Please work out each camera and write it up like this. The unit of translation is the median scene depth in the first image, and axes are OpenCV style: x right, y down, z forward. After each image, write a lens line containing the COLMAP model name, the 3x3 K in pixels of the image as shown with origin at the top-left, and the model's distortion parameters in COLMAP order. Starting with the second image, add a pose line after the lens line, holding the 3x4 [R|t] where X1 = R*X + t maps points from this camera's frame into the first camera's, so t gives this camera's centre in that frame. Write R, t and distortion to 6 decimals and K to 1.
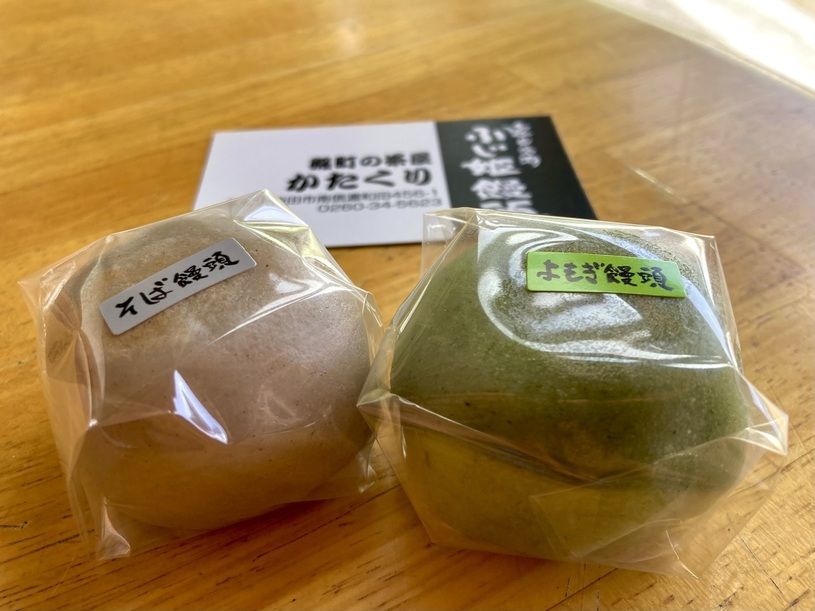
lens RADIAL K [[727.2, 0, 401.6], [0, 727.2, 305.9], [0, 0, 1]] dist [0.003139, -0.005698]
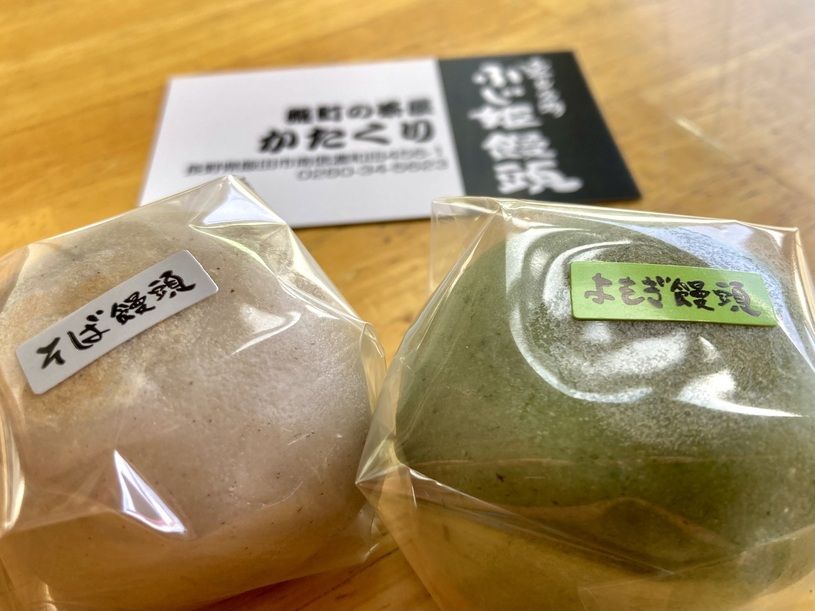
lens RADIAL K [[758.1, 0, 407.5], [0, 758.1, 305.5], [0, 0, 1]] dist [-0.075866, 0.119557]
pose [[0.999553, -0.022621, 0.019569, -0.016355], [0.020365, 0.993871, 0.108650, -0.116666], [-0.021907, -0.108203, 0.993887, 0.198398]]
